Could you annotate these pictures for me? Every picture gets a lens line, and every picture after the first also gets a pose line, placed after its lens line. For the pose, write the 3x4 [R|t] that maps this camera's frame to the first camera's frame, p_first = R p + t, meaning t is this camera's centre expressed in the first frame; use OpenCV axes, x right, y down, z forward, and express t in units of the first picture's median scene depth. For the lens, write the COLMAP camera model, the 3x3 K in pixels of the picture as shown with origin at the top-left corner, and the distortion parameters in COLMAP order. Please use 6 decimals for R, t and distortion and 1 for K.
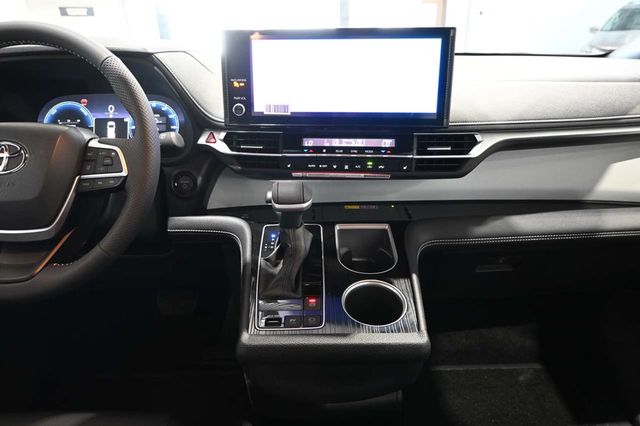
lens RADIAL K [[438.8, 0, 320.0], [0, 438.8, 213.0], [0, 0, 1]] dist [-0.001721, -0.001568]
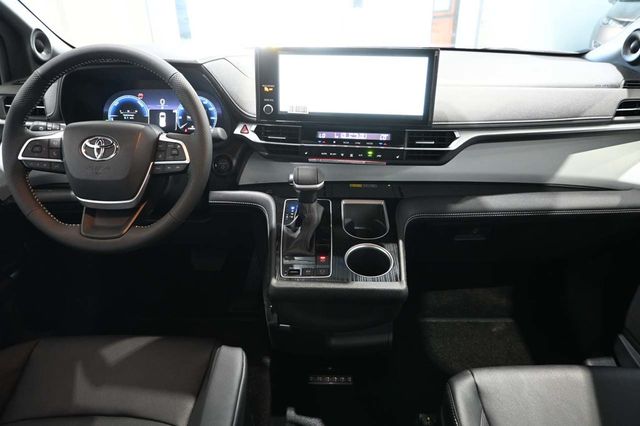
lens RADIAL K [[438.8, 0, 320.0], [0, 438.8, 213.0], [0, 0, 1]] dist [-0.001721, -0.001568]
pose [[0.999579, 0.022273, -0.018590, -0.003500], [-0.020825, 0.996984, 0.074756, -0.032002], [0.020199, -0.074337, 0.997029, -0.284915]]
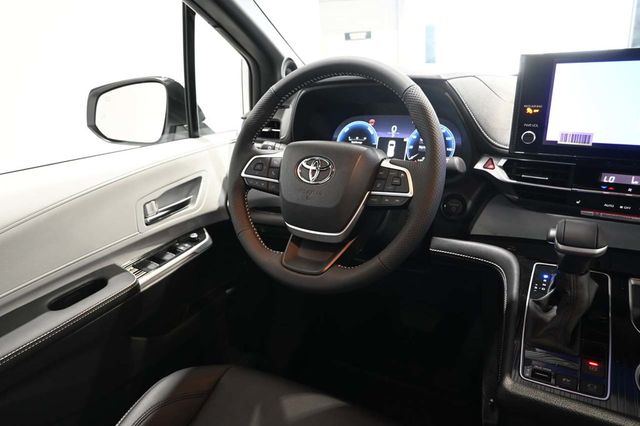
lens RADIAL K [[438.8, 0, 320.0], [0, 438.8, 213.0], [0, 0, 1]] dist [-0.001721, -0.001568]
pose [[0.857610, 0.132828, -0.496853, -0.077301], [-0.147213, 0.989051, 0.010310, -0.018965], [0.492782, 0.064301, 0.867774, -0.022086]]
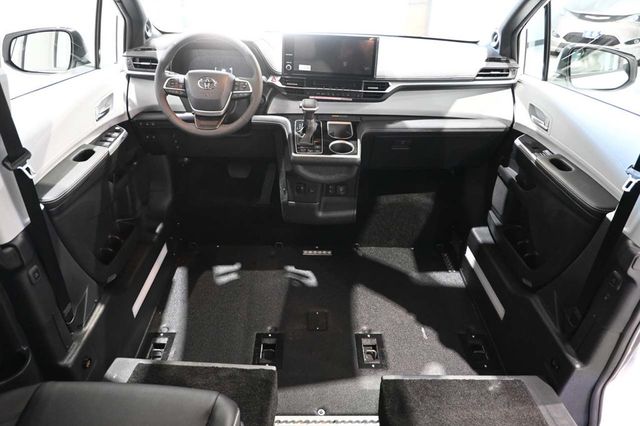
lens RADIAL K [[438.8, 0, 320.0], [0, 438.8, 213.0], [0, 0, 1]] dist [-0.001721, -0.001568]
pose [[0.998993, 0.031675, 0.031774, -0.064138], [-0.035036, 0.993149, 0.111478, 0.264626], [-0.028025, -0.112479, 0.993259, -1.395188]]
